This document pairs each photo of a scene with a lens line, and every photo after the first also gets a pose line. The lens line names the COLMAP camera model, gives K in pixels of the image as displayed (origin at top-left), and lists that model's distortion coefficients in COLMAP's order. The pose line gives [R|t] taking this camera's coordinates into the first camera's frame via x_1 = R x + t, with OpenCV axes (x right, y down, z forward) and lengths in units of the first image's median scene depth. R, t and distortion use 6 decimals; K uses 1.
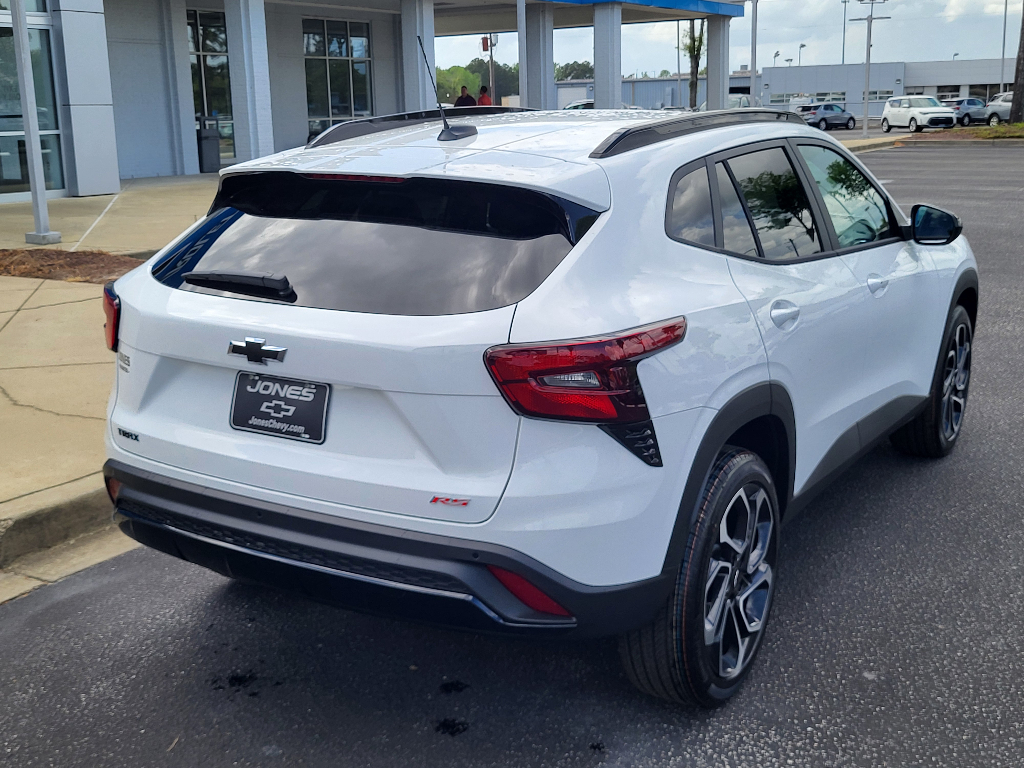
lens RADIAL K [[1226.4, 0, 496.1], [0, 1226.4, 383.6], [0, 0, 1]] dist [0.024163, 0.034495]
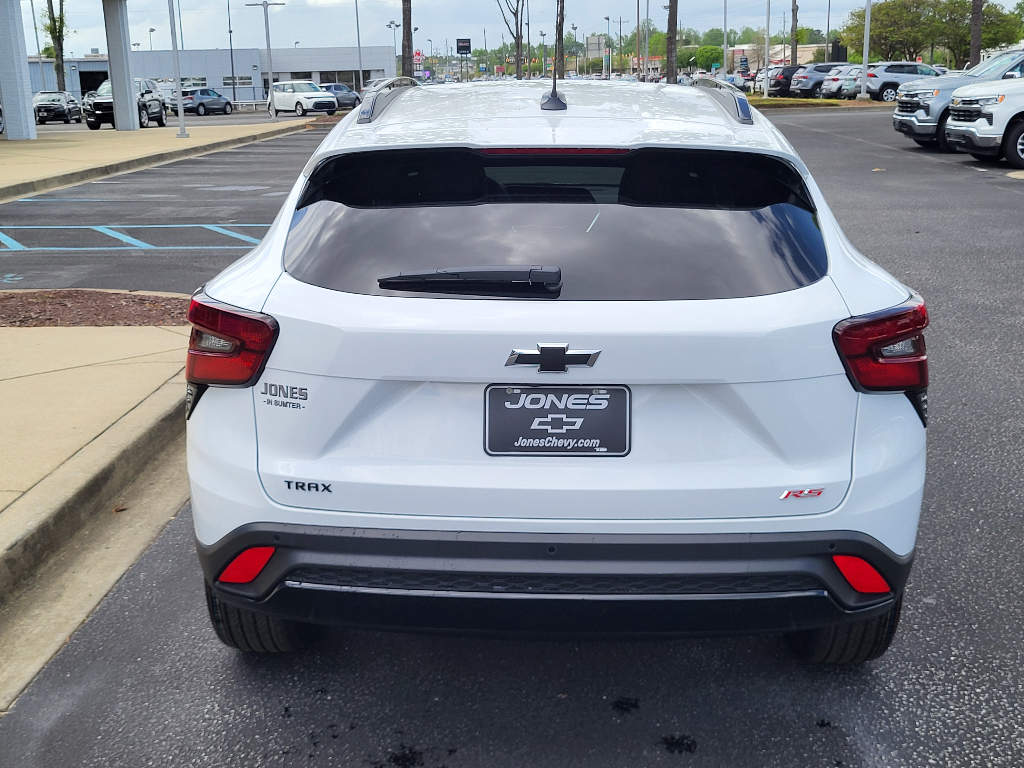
lens RADIAL K [[1226.4, 0, 496.1], [0, 1226.4, 383.6], [0, 0, 1]] dist [0.024163, 0.034495]
pose [[0.870000, -0.119561, 0.478337, -0.610731], [0.114429, 0.992626, 0.039984, -0.045213], [-0.479590, 0.019949, 0.877266, 0.270367]]
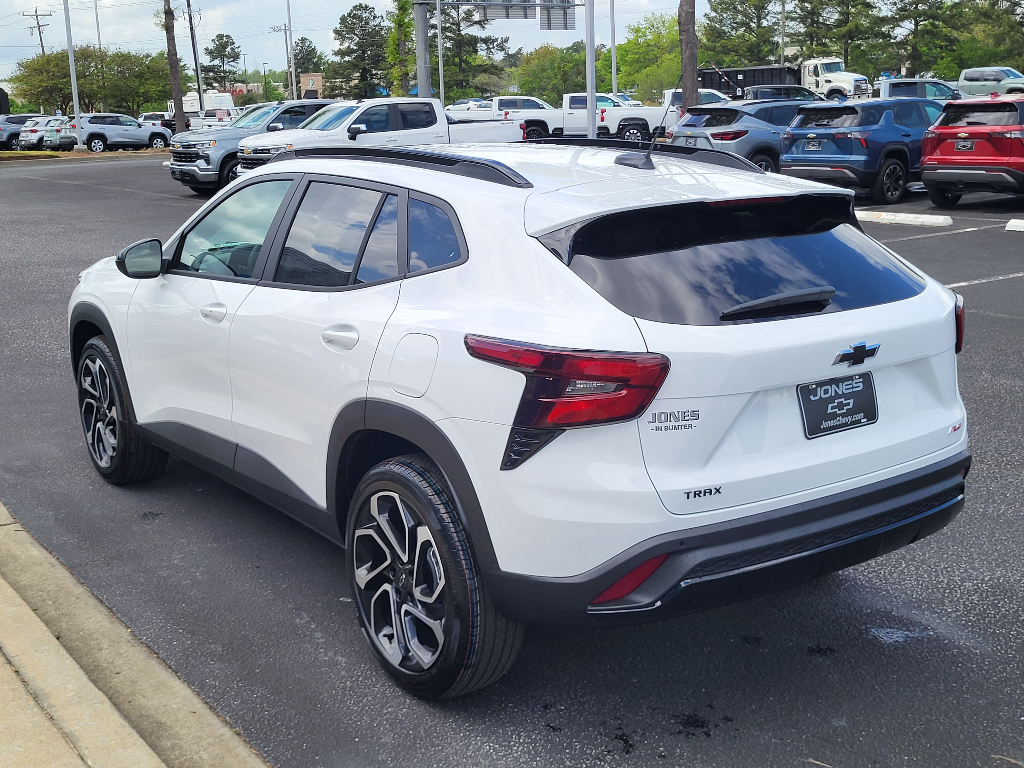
lens RADIAL K [[1226.4, 0, 496.1], [0, 1226.4, 383.6], [0, 0, 1]] dist [0.024163, 0.034495]
pose [[0.383318, -0.201399, 0.901391, -1.277229], [0.230848, 0.965853, 0.117633, -0.198755], [-0.894302, 0.162993, 0.416722, 0.802642]]
